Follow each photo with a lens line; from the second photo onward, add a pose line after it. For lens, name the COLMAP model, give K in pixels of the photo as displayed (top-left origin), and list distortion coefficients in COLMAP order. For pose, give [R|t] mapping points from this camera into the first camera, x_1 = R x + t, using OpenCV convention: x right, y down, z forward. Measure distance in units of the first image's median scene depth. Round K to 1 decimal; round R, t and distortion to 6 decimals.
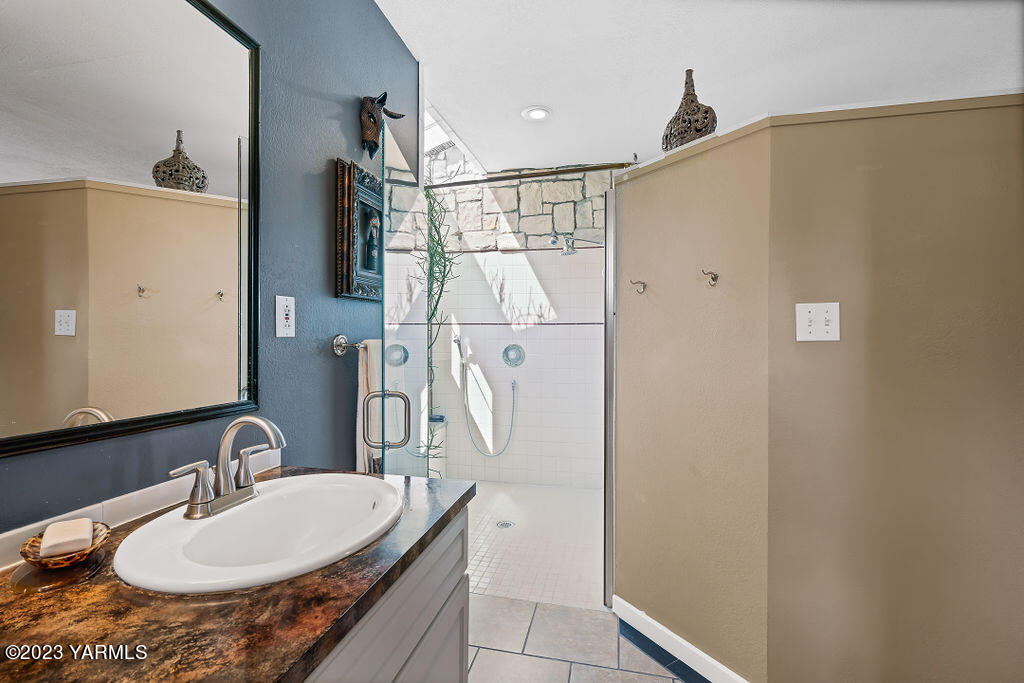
lens RADIAL K [[472.1, 0, 512.0], [0, 472.1, 341.2], [0, 0, 1]] dist [0.000318, -0.000492]
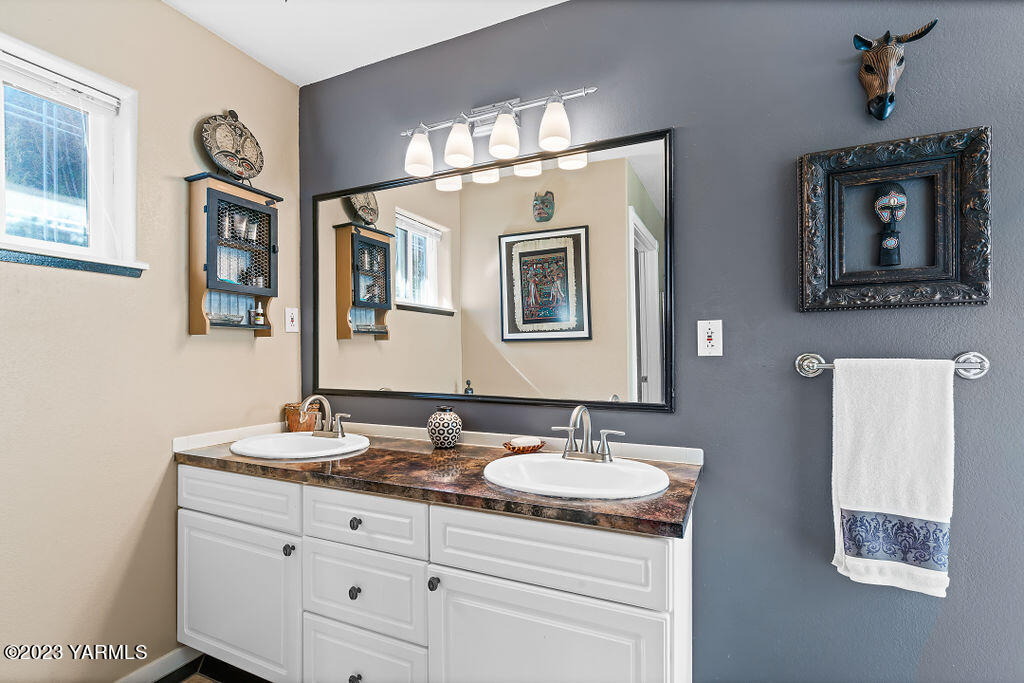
lens RADIAL K [[472.1, 0, 513.3], [0, 472.1, 345.8], [0, 0, 1]] dist [0.000318, -0.000492]
pose [[-0.202866, -0.007054, -0.979181, 0.751628], [-0.000548, 0.999975, -0.007090, -0.025798], [0.979206, -0.000902, -0.202865, 0.781393]]
